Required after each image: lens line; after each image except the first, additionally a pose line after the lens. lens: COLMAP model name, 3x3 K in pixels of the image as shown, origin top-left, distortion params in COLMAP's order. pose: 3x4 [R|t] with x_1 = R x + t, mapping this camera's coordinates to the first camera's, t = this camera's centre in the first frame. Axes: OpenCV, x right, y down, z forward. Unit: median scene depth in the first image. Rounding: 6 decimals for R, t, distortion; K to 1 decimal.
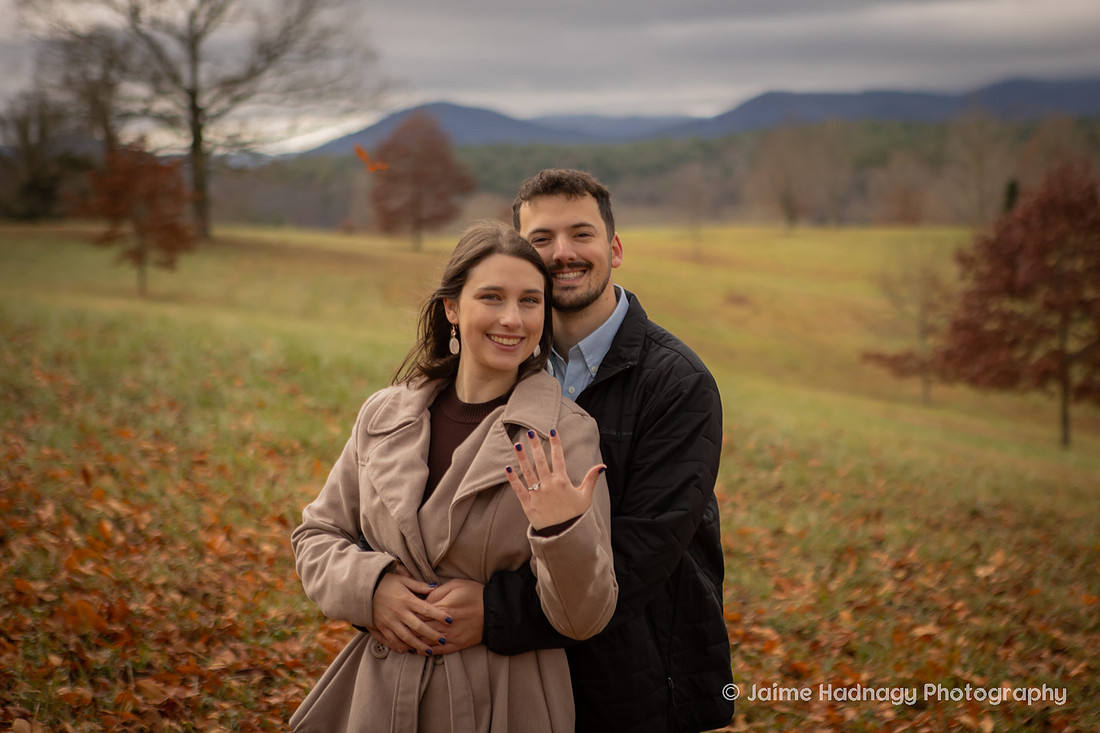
lens RADIAL K [[2217.4, 0, 550.0], [0, 2217.4, 366.5], [0, 0, 1]] dist [-0.013495, -0.172332]
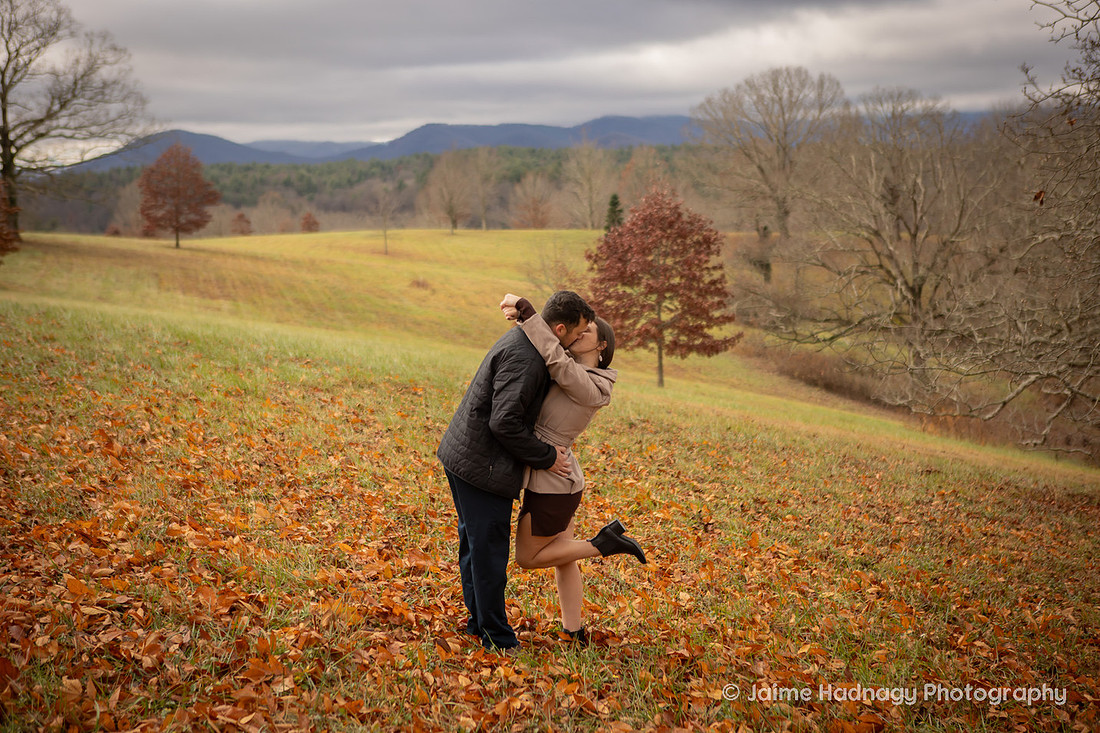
lens RADIAL K [[1855.9, 0, 549.1], [0, 1855.9, 385.1], [0, 0, 1]] dist [0.041487, 0.129807]
pose [[0.982736, -0.020770, 0.183845, -0.050743], [0.014794, 0.999318, 0.033819, -0.005281], [-0.184422, -0.030515, 0.982373, -0.147769]]
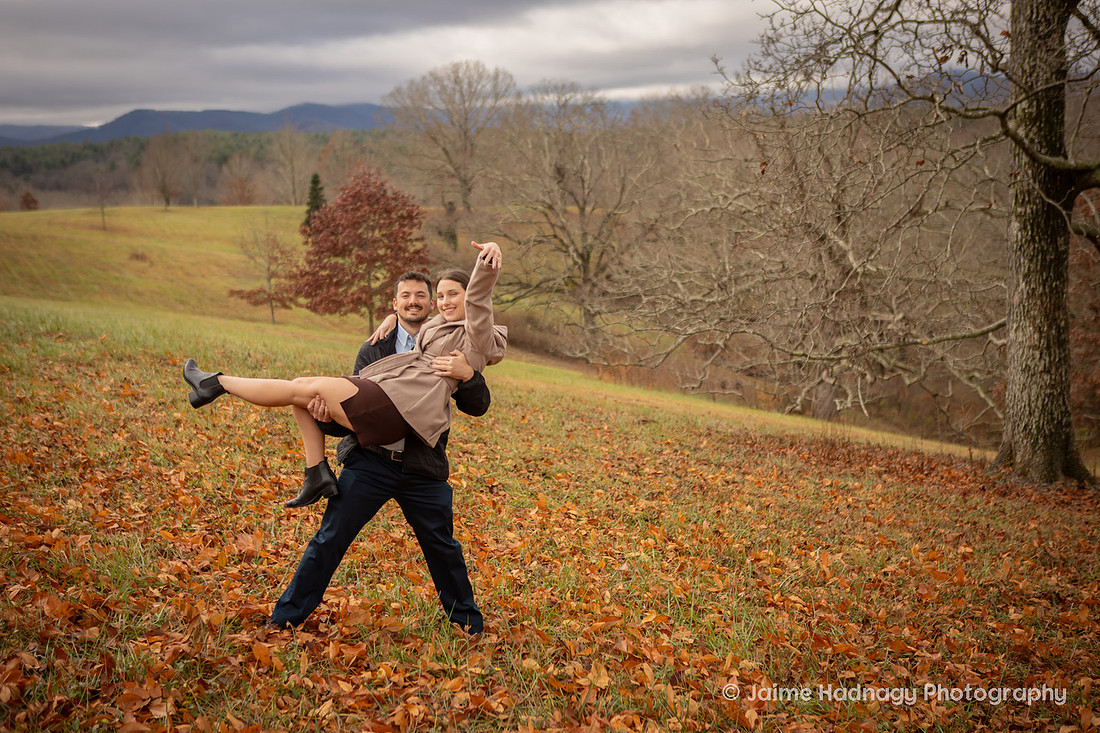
lens RADIAL K [[1598.2, 0, 550.0], [0, 1598.2, 366.5], [0, 0, 1]] dist [0.008104, 0.074794]
pose [[0.926839, -0.050491, 0.372048, -0.065090], [0.031742, 0.997906, 0.056350, -0.008505], [-0.374115, -0.040418, 0.926501, -0.106050]]
